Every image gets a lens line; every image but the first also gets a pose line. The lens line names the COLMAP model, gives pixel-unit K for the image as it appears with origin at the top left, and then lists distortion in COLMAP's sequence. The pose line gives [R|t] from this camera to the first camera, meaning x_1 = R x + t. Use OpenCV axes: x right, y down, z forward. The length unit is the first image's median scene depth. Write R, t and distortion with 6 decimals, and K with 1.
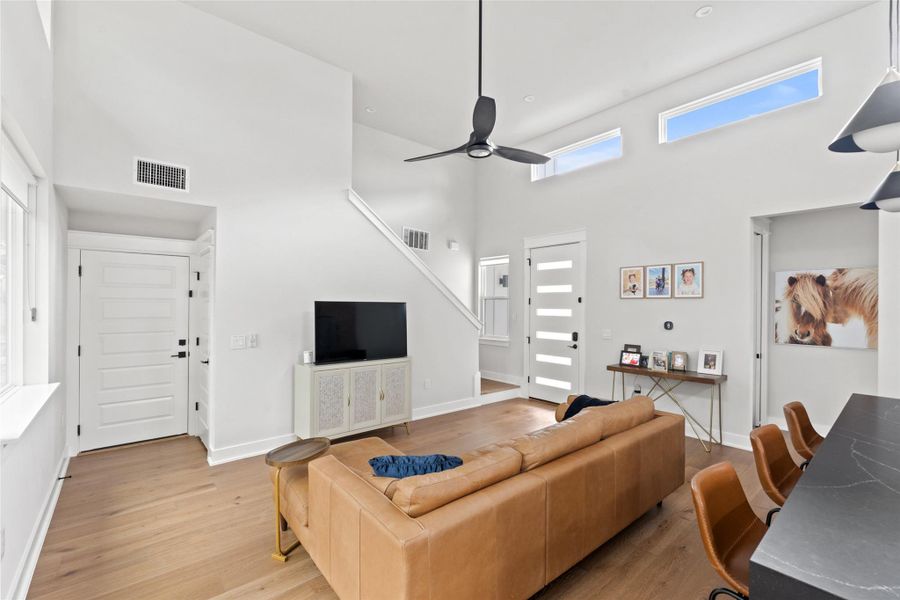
lens RADIAL K [[391.7, 0, 452.9], [0, 391.7, 301.6], [0, 0, 1]] dist [-0.003514, 0.001591]
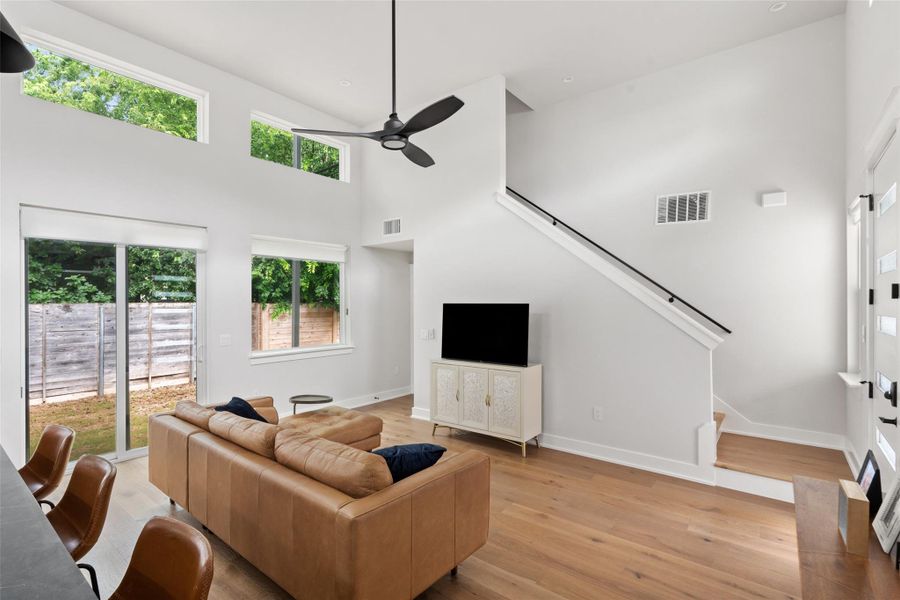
lens RADIAL K [[422.5, 0, 452.5], [0, 422.5, 303.9], [0, 0, 1]] dist [-0.002947, 0.000125]
pose [[0.203798, -0.005971, -0.978995, 0.764426], [0.014202, 0.999894, -0.003142, 0.003011], [0.978910, -0.013263, 0.203861, 0.664342]]
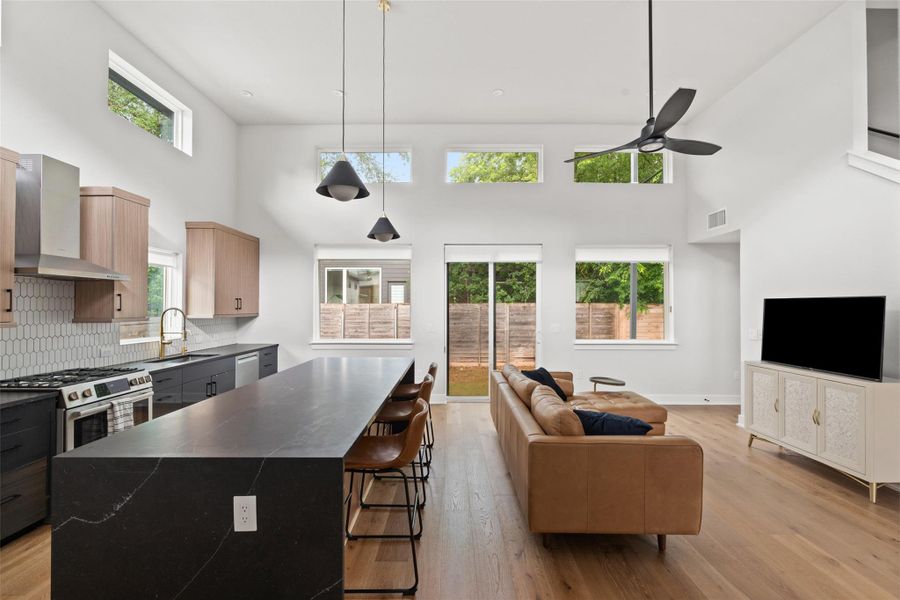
lens RADIAL K [[391.7, 0, 449.5], [0, 391.7, 304.2], [0, 0, 1]] dist [-0.003514, 0.001591]
pose [[-0.645698, -0.014997, -0.763445, 0.819727], [-0.001088, 0.999824, -0.018720, 0.028161], [0.763592, -0.011257, -0.645601, 0.889541]]
